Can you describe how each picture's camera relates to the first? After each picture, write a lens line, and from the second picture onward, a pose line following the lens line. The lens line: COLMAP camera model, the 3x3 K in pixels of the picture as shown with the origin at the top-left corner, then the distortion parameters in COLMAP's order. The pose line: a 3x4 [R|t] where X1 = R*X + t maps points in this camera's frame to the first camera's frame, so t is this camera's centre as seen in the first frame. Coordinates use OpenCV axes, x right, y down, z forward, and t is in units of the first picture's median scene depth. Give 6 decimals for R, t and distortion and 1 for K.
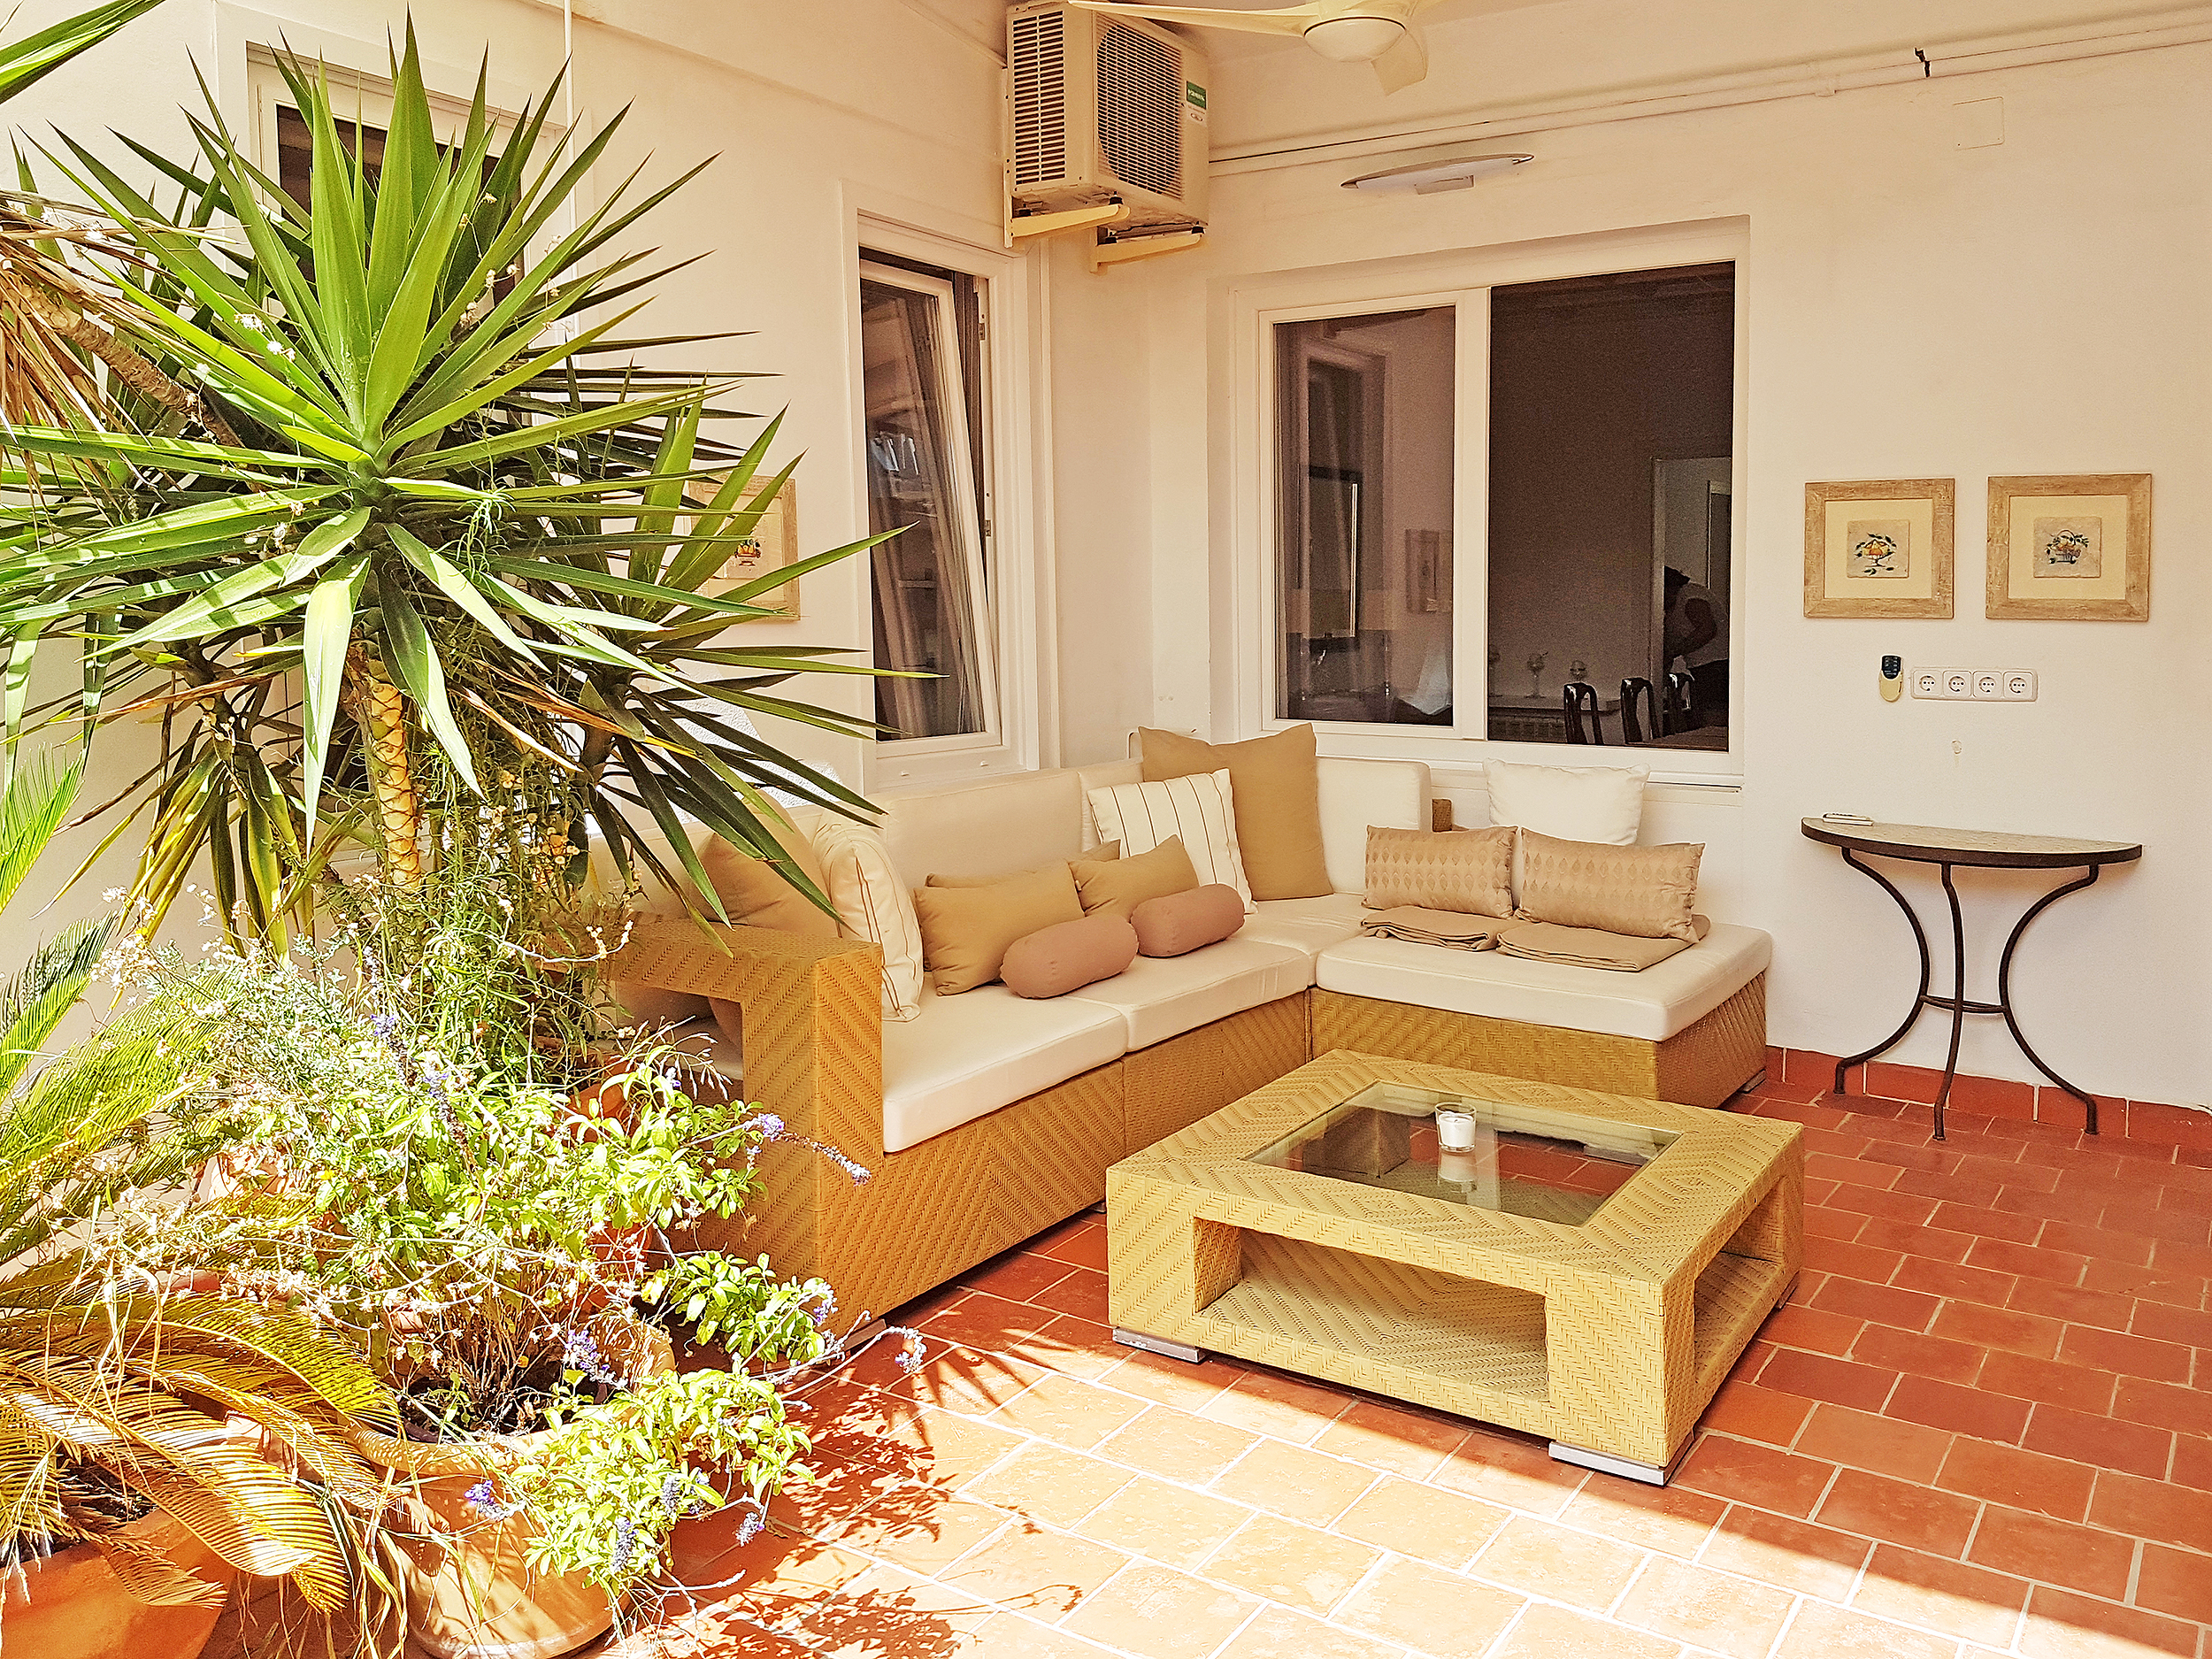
lens RADIAL K [[1705.0, 0, 1106.6], [0, 1705.0, 929.9], [0, 0, 1]] dist [-0.047975, 0.001105]
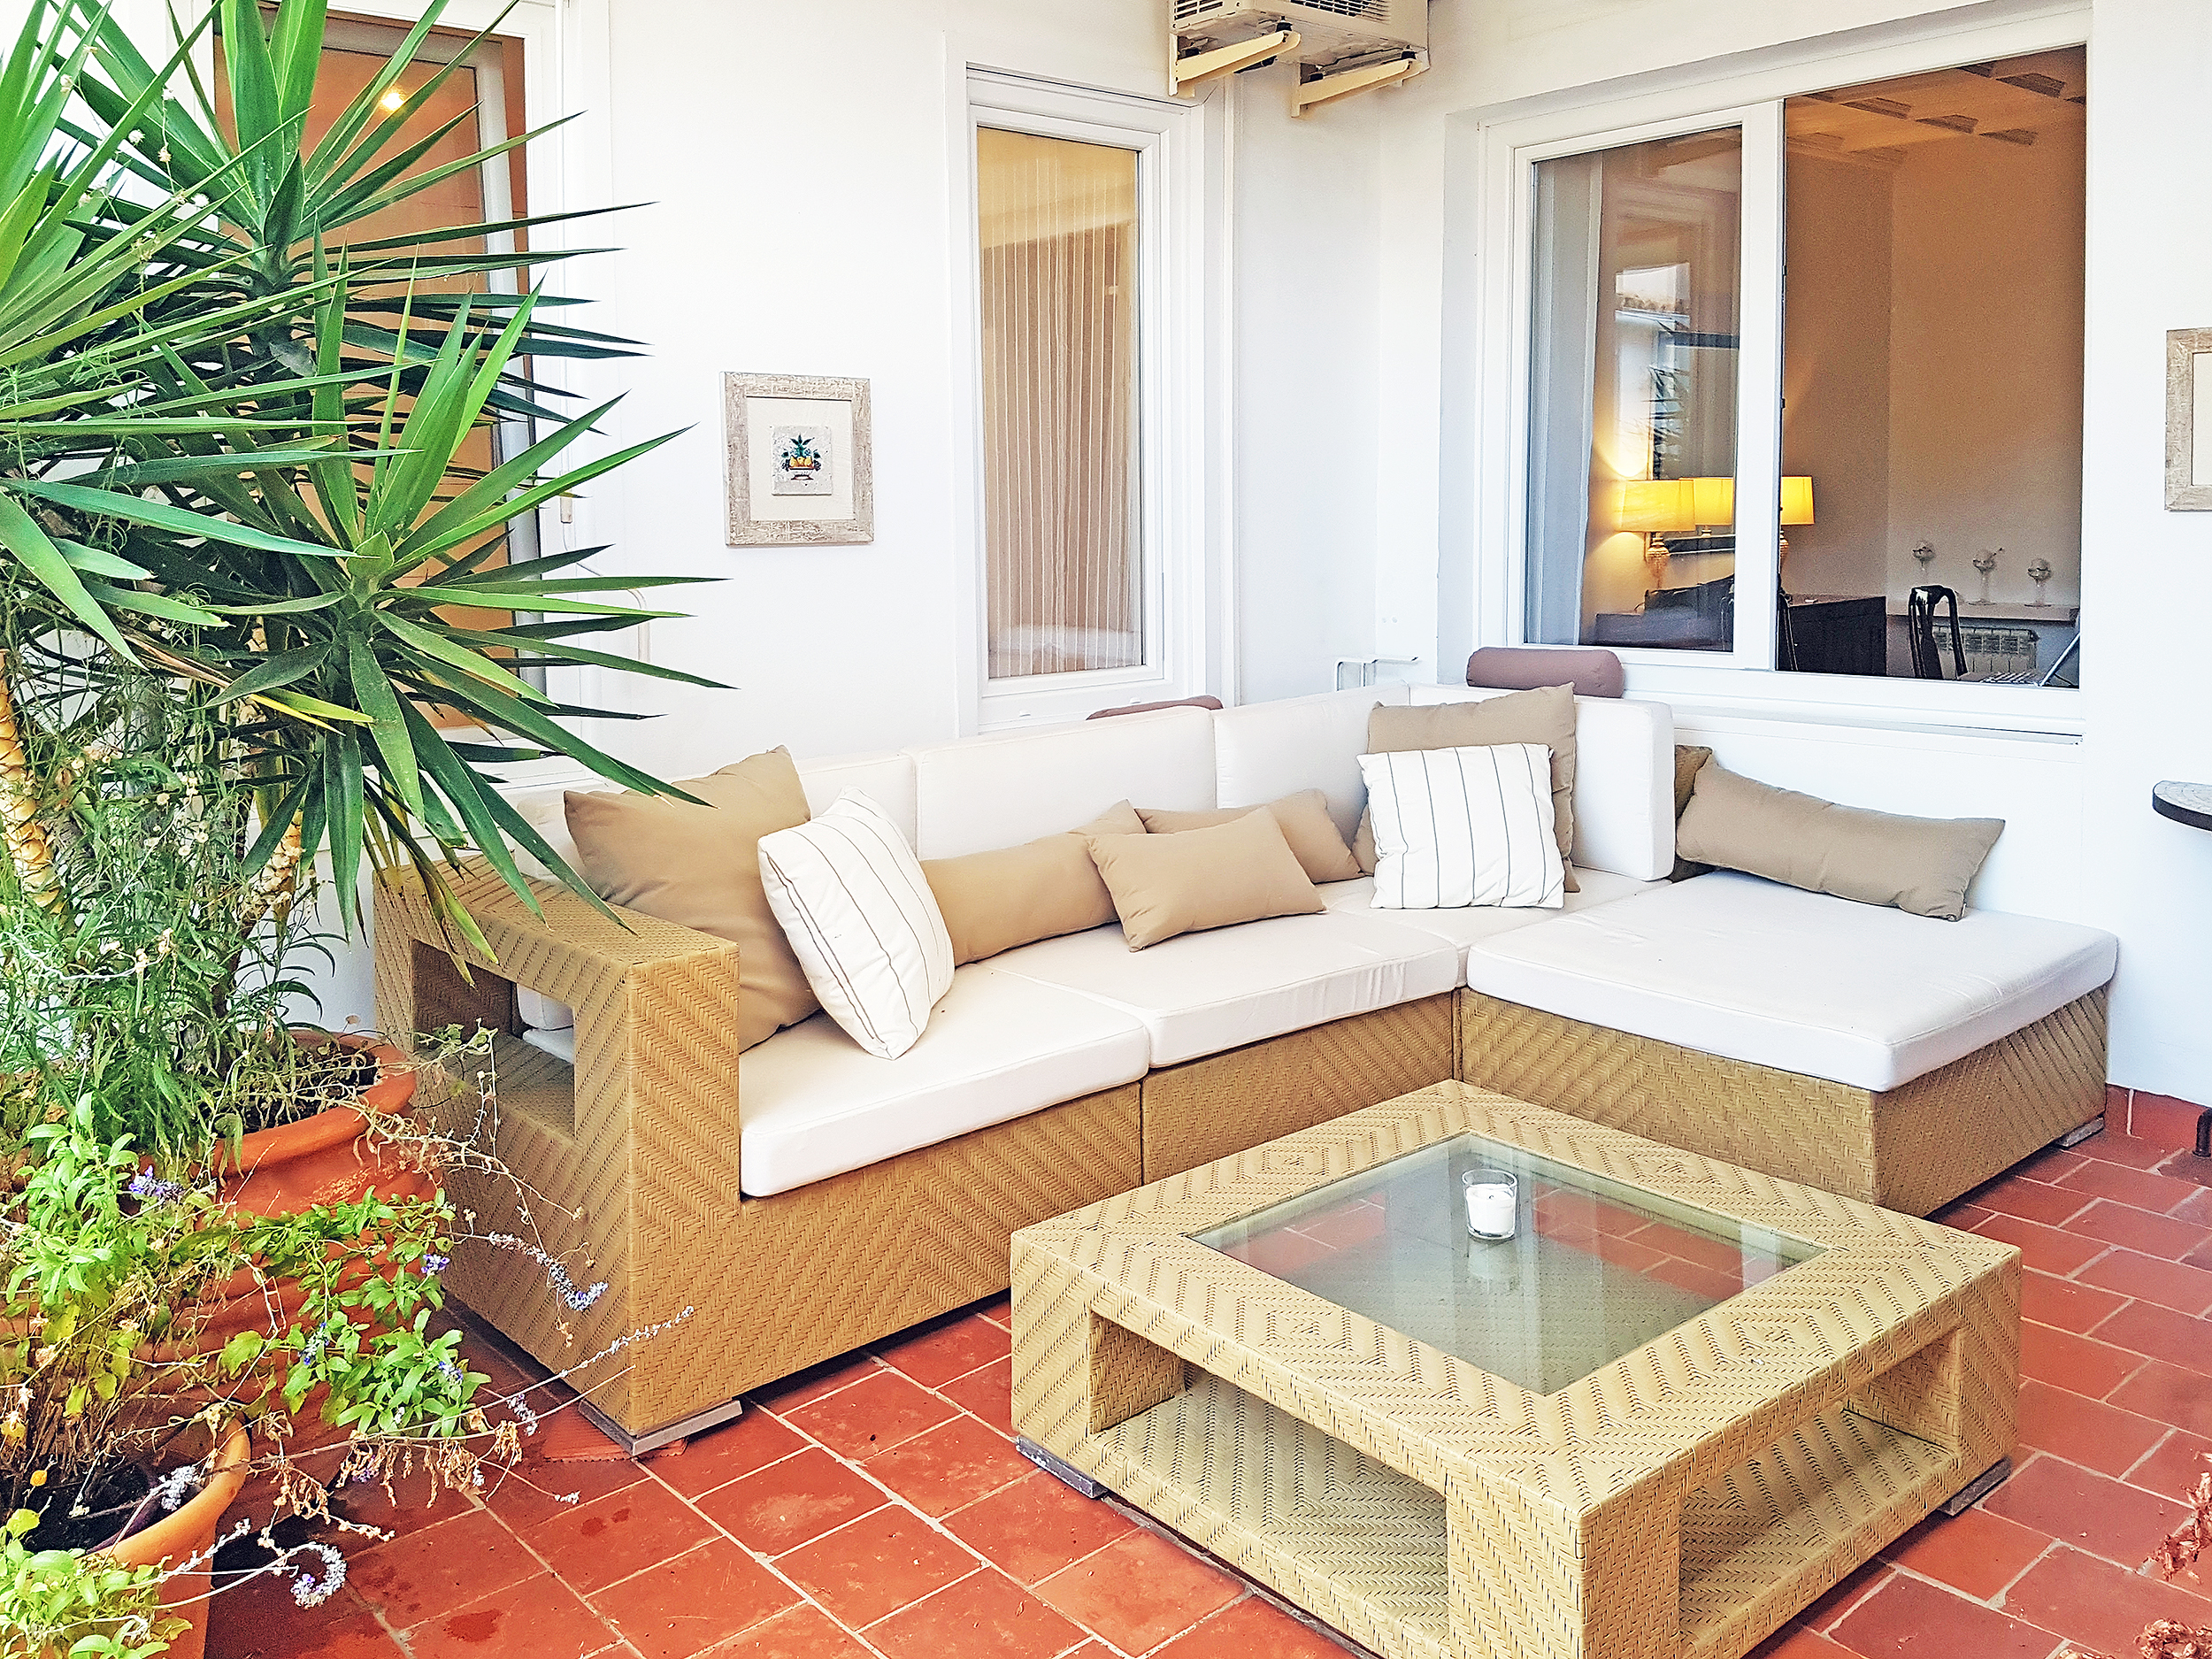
lens RADIAL K [[1810.8, 0, 1106.0], [0, 1810.8, 829.5], [0, 0, 1]] dist [0.006905, -0.118967]
pose [[0.964823, 0.022716, -0.261917, 0.185036], [-0.024975, 0.999674, -0.005297, -0.032424], [0.261711, 0.011652, 0.965076, 0.138173]]
